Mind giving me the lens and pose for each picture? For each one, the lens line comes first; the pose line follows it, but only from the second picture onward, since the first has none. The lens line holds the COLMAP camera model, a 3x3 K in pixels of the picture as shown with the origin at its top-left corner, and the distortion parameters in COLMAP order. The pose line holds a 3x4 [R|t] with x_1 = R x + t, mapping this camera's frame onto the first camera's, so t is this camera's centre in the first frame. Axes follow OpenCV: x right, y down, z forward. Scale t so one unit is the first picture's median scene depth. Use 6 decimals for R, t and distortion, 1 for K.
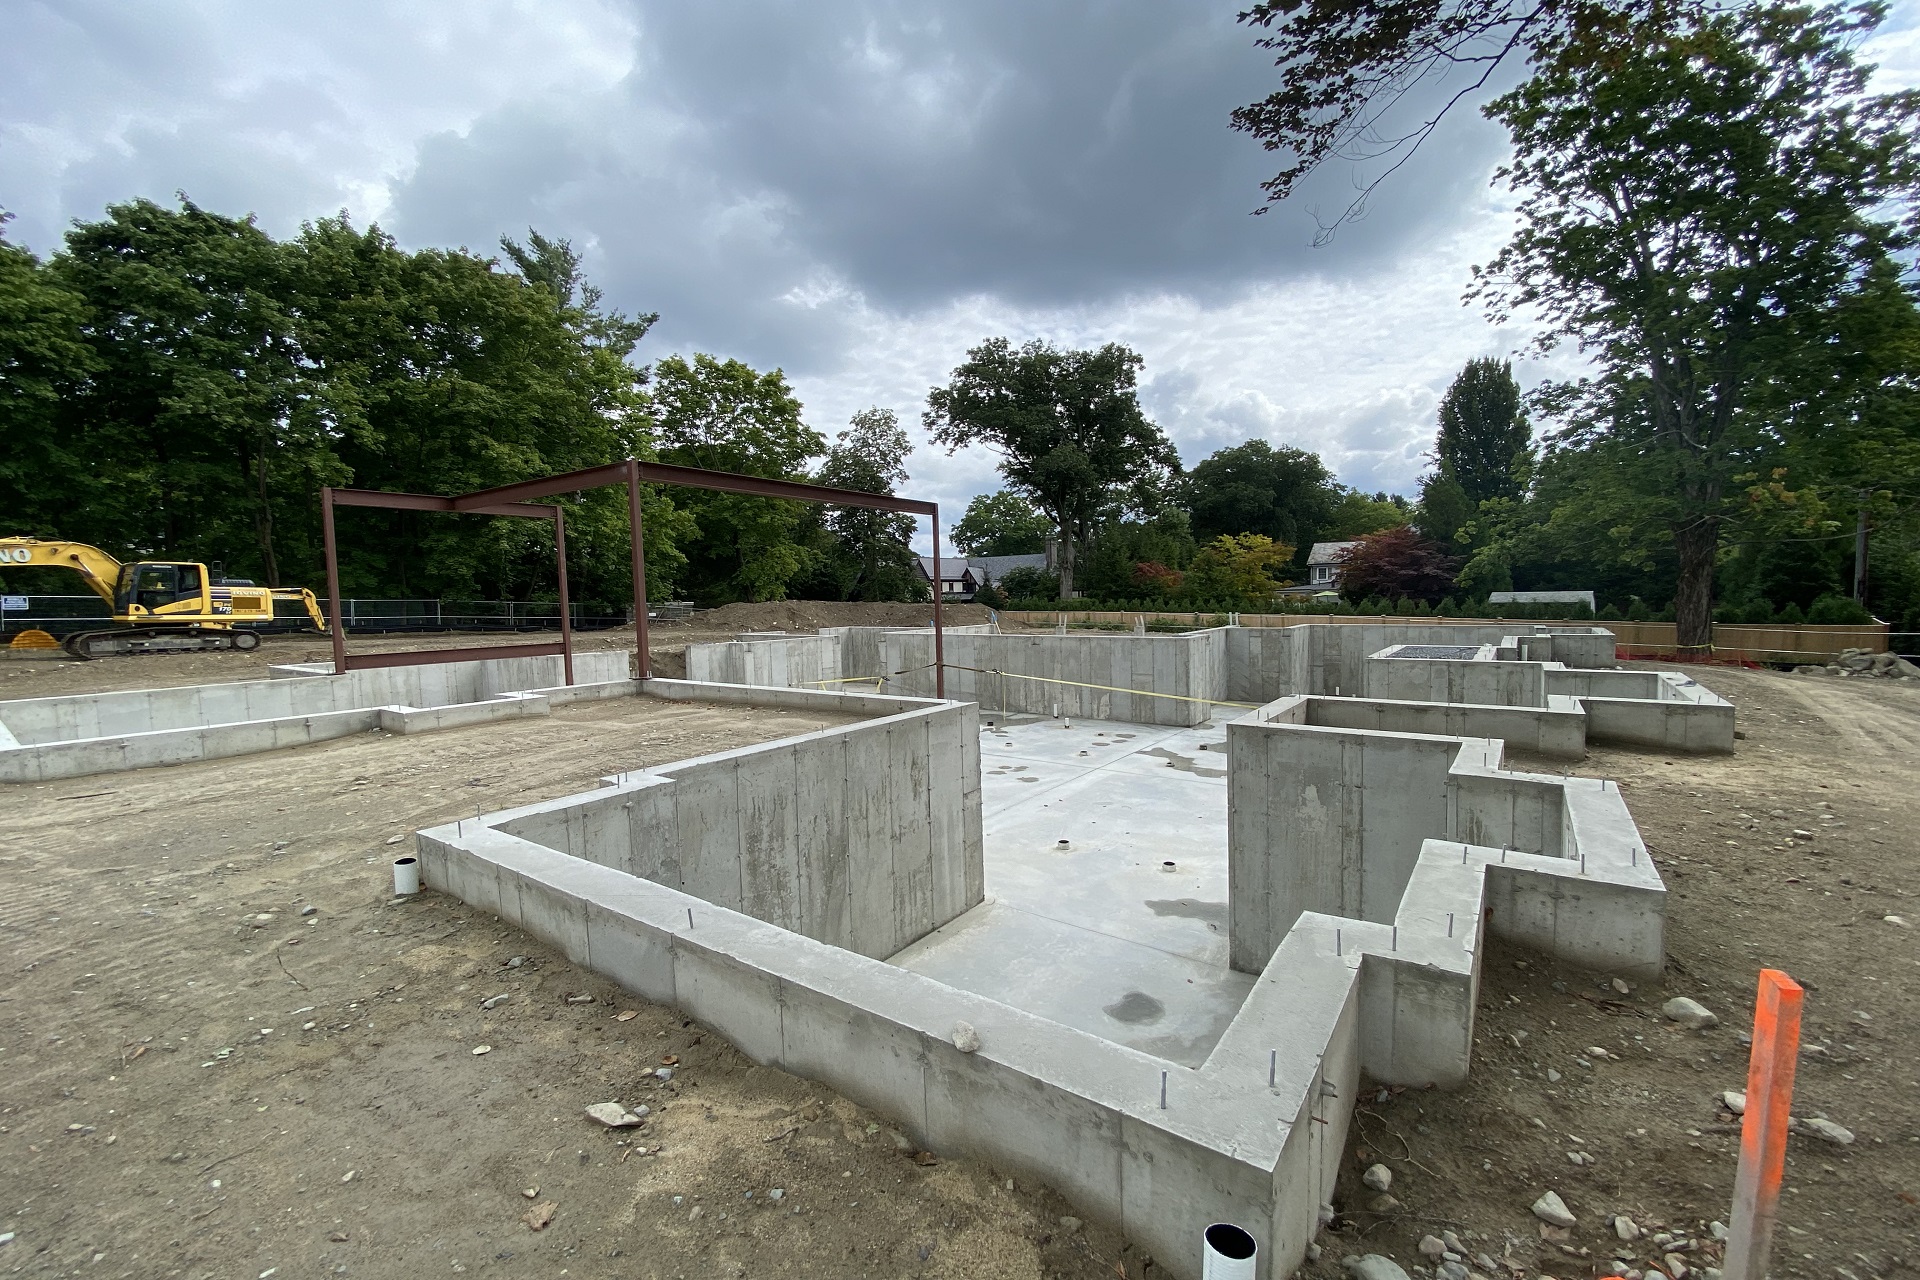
lens RADIAL K [[782.1, 0, 960.0], [0, 782.1, 640.0], [0, 0, 1]] dist [-0.000172, -0.000023]
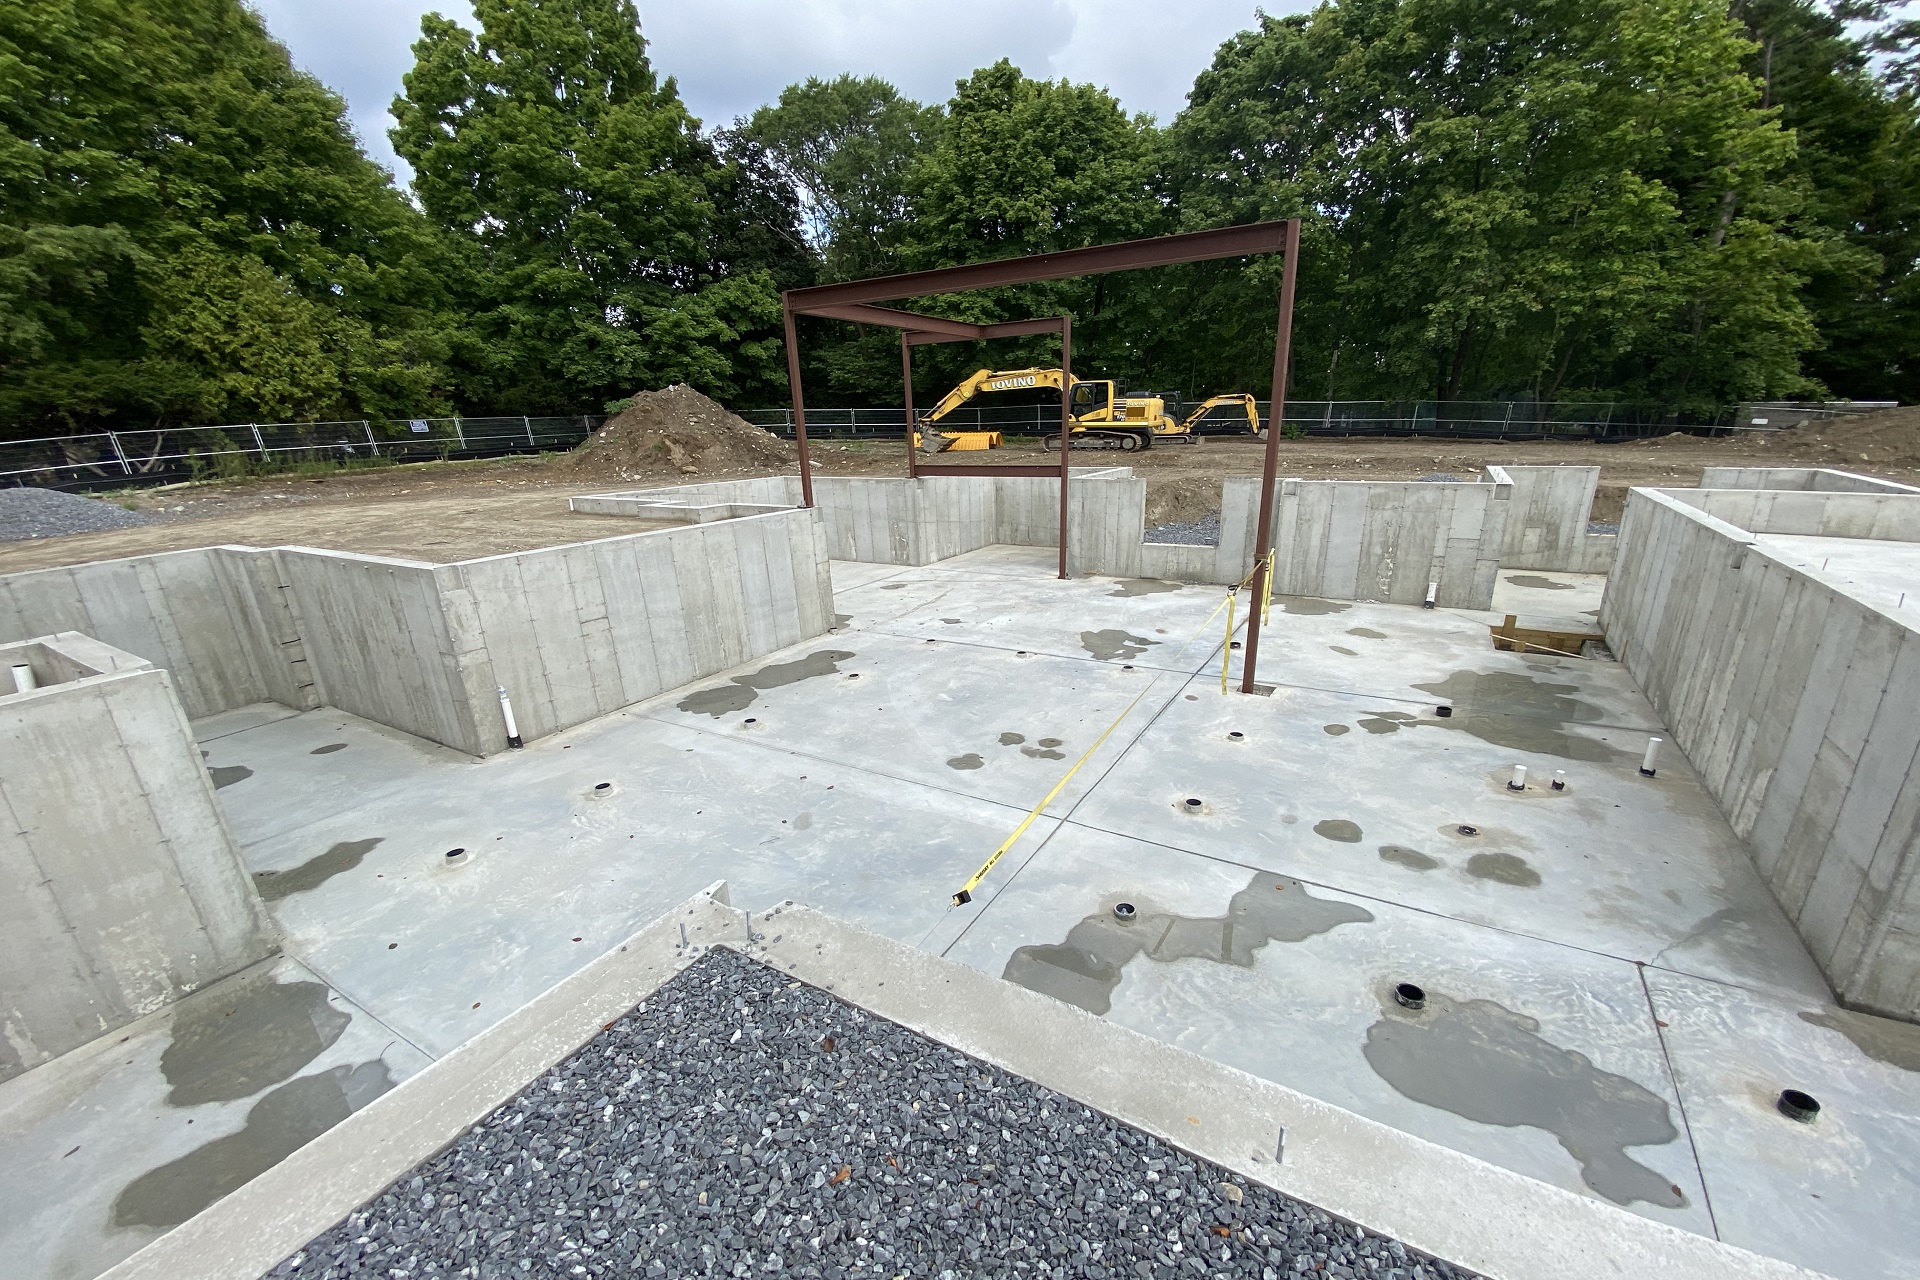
lens RADIAL K [[773.3, 0, 963.5], [0, 773.3, 691.8], [0, 0, 1]] dist [-0.000057, -0.000042]
pose [[0.084301, 0.348863, -0.933374, 0.415493], [-0.027487, 0.937166, 0.347798, -0.052431], [0.996061, -0.003664, 0.088593, 0.631230]]
